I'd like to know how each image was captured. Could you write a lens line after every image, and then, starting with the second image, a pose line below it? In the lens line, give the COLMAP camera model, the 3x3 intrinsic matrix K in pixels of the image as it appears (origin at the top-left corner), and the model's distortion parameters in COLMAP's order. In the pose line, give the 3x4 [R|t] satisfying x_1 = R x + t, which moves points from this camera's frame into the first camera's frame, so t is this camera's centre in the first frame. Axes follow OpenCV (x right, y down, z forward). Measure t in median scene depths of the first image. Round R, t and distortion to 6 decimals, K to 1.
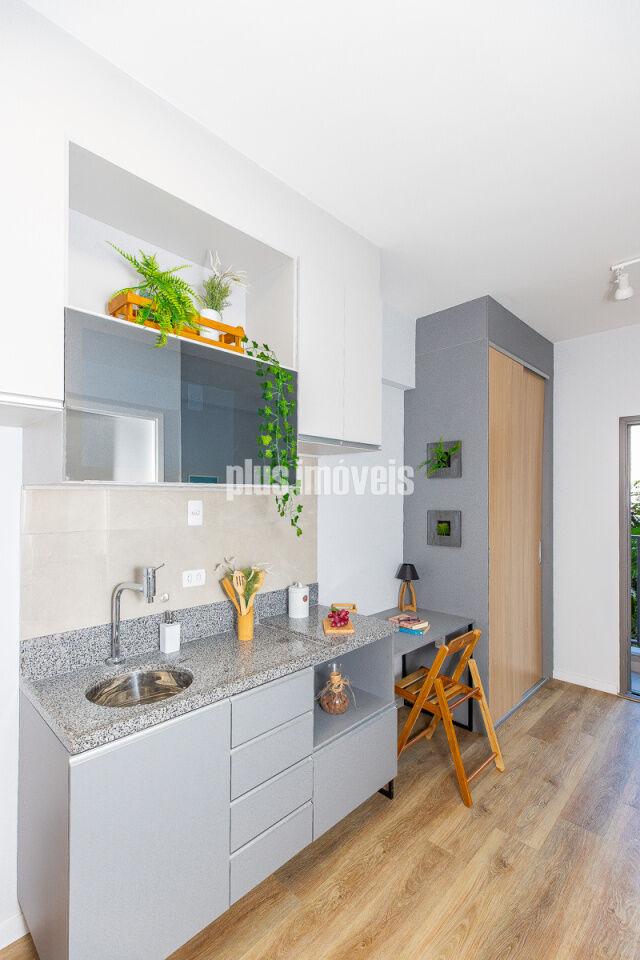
lens RADIAL K [[445.4, 0, 319.7], [0, 445.4, 493.9], [0, 0, 1]] dist [0.003124, -0.000760]
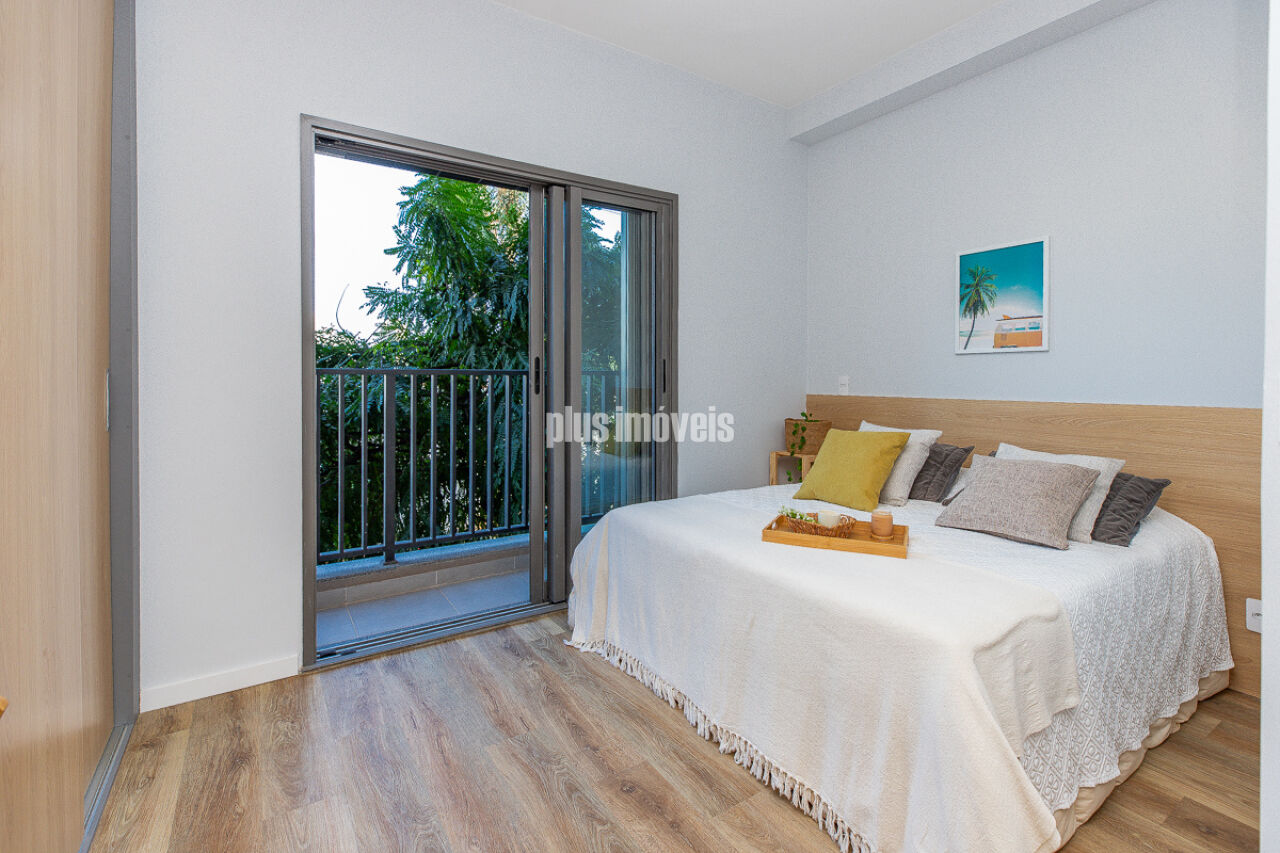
lens RADIAL K [[579.9, 0, 652.8], [0, 579.9, 382.8], [0, 0, 1]] dist [0.002687, -0.000008]
pose [[0.206033, -0.013000, 0.978459, 0.197075], [-0.006144, 0.999875, 0.014578, 0.188110], [-0.978526, -0.009016, 0.205927, 0.789023]]
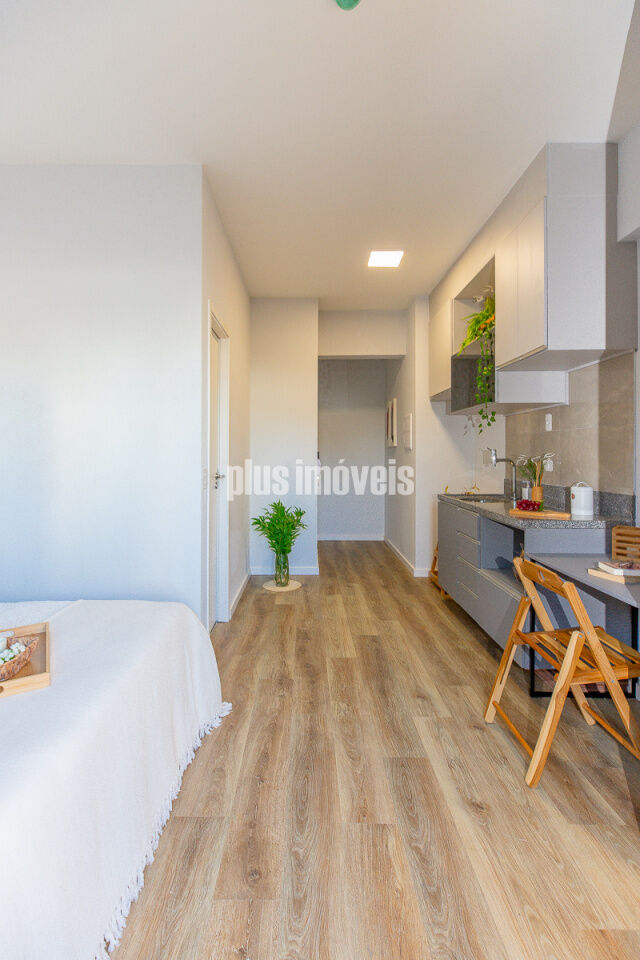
lens RADIAL K [[442.1, 0, 302.9], [0, 442.1, 455.3], [0, 0, 1]] dist [0.002082, -0.000455]
pose [[-0.728764, 0.001339, -0.684764, 1.302522], [0.003334, 0.999993, -0.001593, 0.148279], [0.684757, -0.003444, -0.728763, 1.470433]]
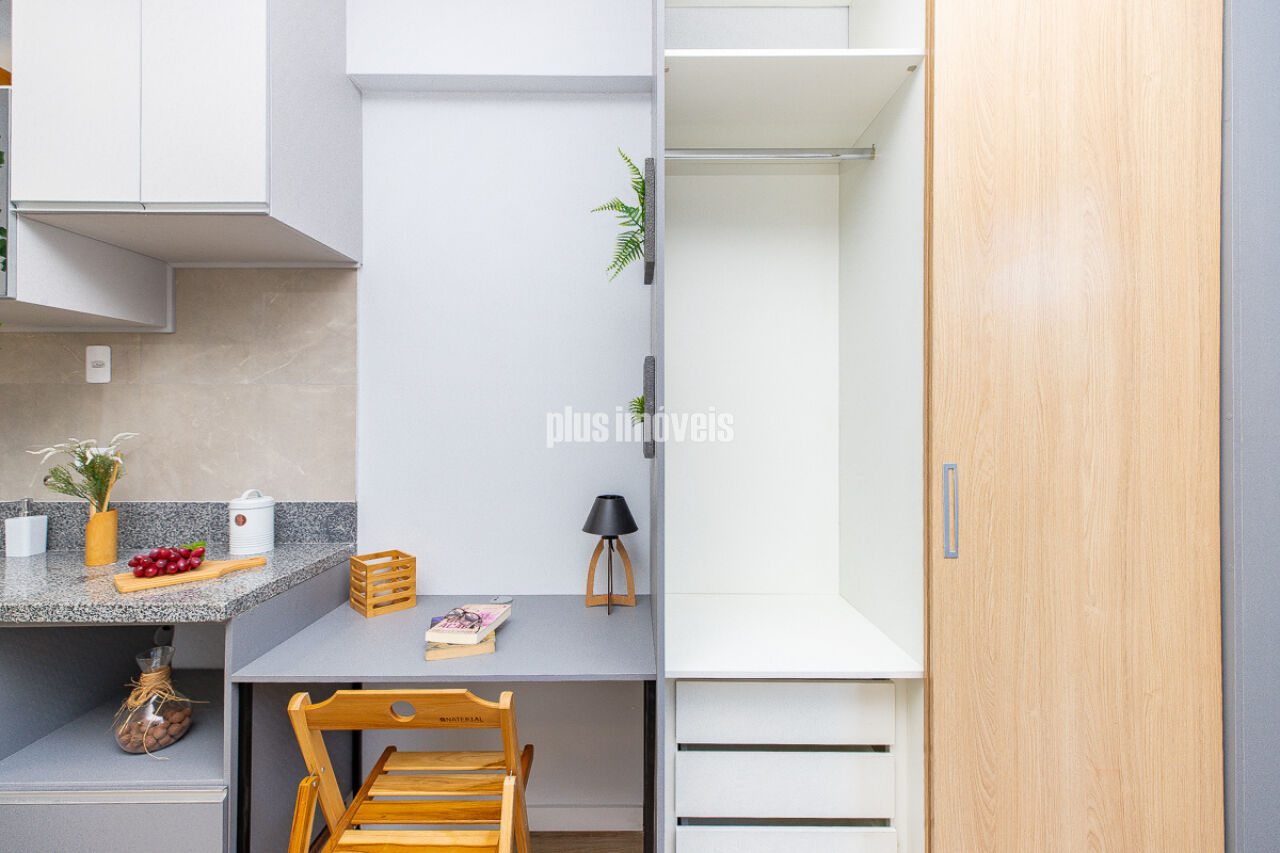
lens RADIAL K [[571.0, 0, 641.9], [0, 571.0, 409.9], [0, 0, 1]] dist [0.001740, 0.000137]
pose [[0.699015, -0.007144, -0.715071, 0.892448], [0.004867, 0.999974, -0.005233, 0.117404], [0.715090, 0.000178, 0.699032, 0.950150]]
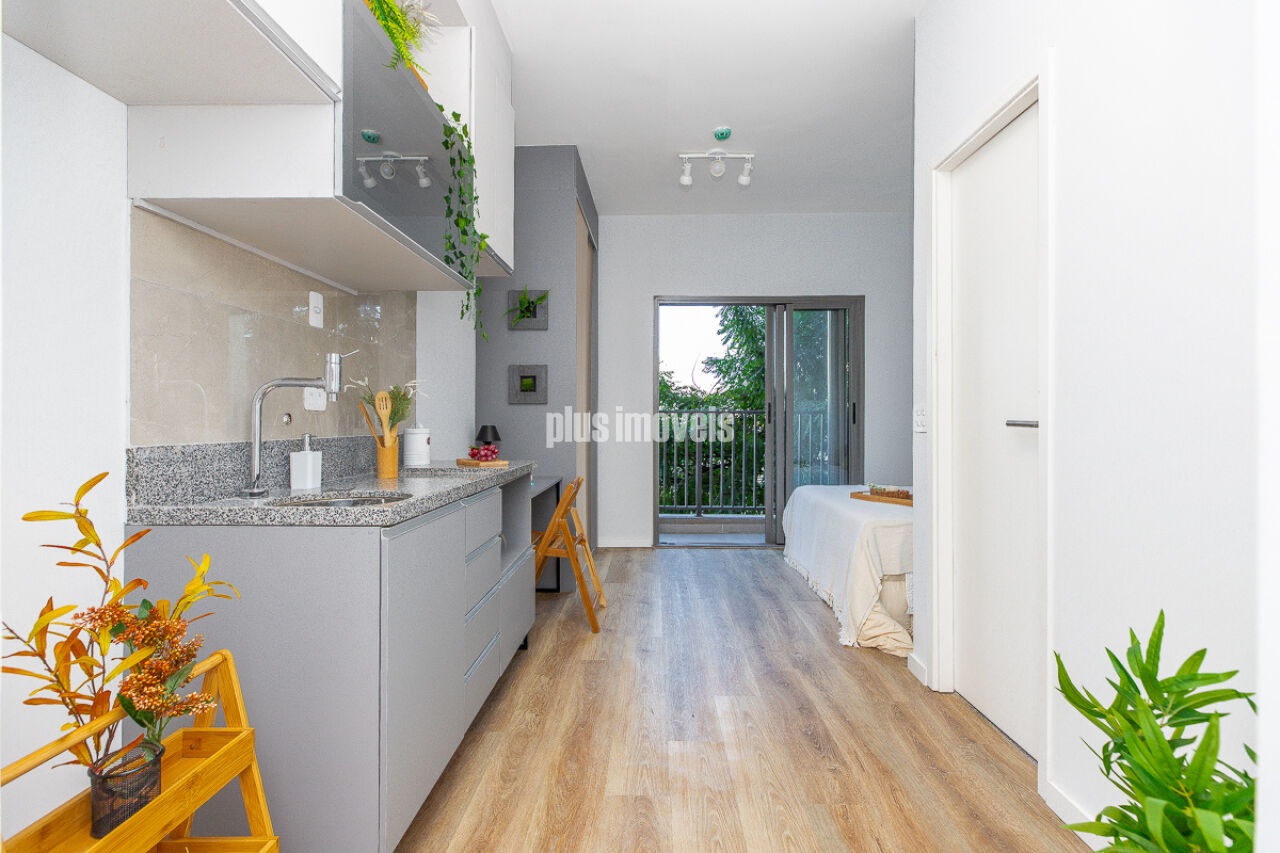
lens RADIAL K [[575.8, 0, 646.5], [0, 575.8, 421.0], [0, 0, 1]] dist [0.000804, -0.000138]
pose [[0.732080, -0.003043, 0.681212, -0.508634], [-0.001146, 0.999983, 0.005698, 0.210751], [-0.681218, -0.004952, 0.732064, -0.055977]]
